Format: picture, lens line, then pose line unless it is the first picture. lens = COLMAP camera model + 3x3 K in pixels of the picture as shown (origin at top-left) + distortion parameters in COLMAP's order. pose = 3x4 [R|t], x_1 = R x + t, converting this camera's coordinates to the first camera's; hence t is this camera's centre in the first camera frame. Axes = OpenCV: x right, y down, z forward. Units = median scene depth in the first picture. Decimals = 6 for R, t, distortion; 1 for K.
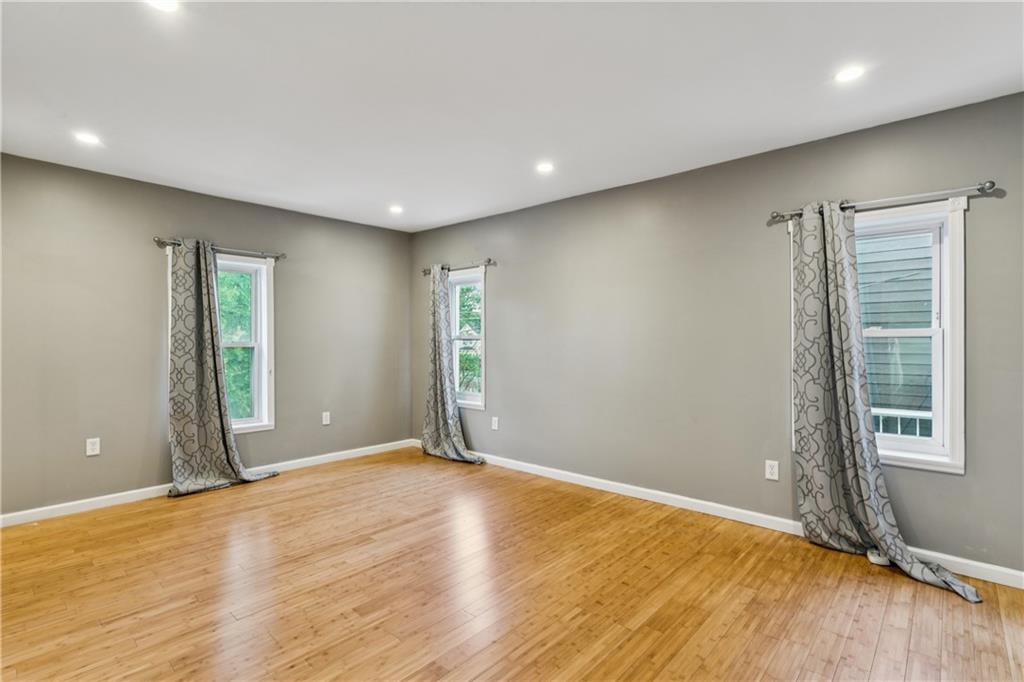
lens RADIAL K [[484.8, 0, 512.0], [0, 484.8, 341.0], [0, 0, 1]] dist [0.001664, 0.000192]
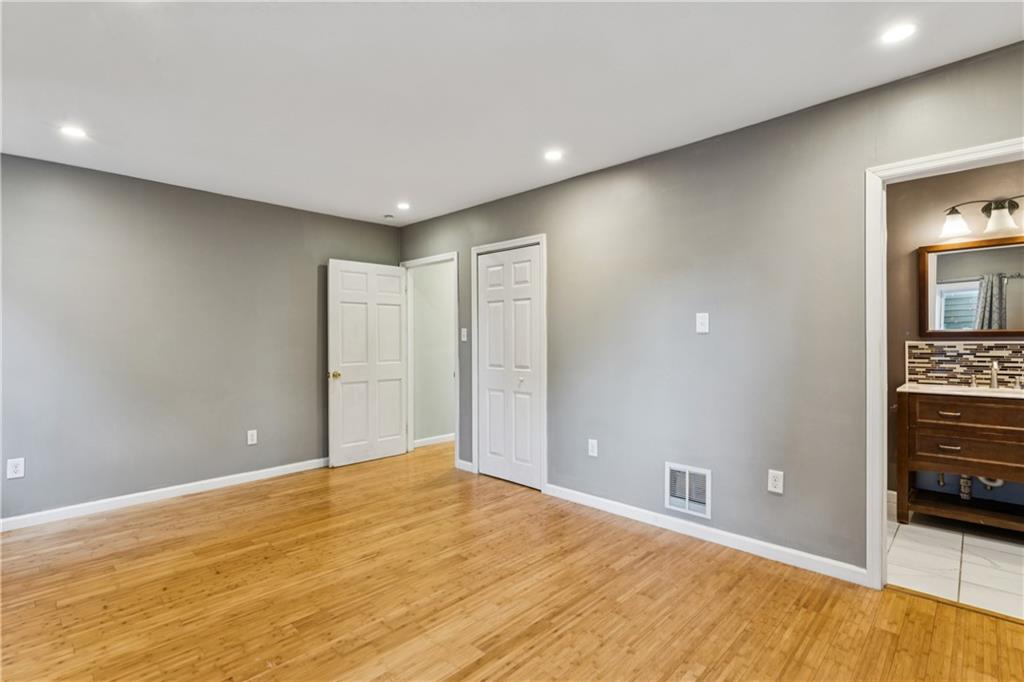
lens RADIAL K [[484.8, 0, 512.0], [0, 484.8, 341.0], [0, 0, 1]] dist [0.001664, 0.000192]
pose [[-0.999631, 0.008273, 0.025861, -0.445110], [0.008437, 0.999945, 0.006210, -0.004470], [-0.025808, 0.006426, -0.999646, 2.074731]]
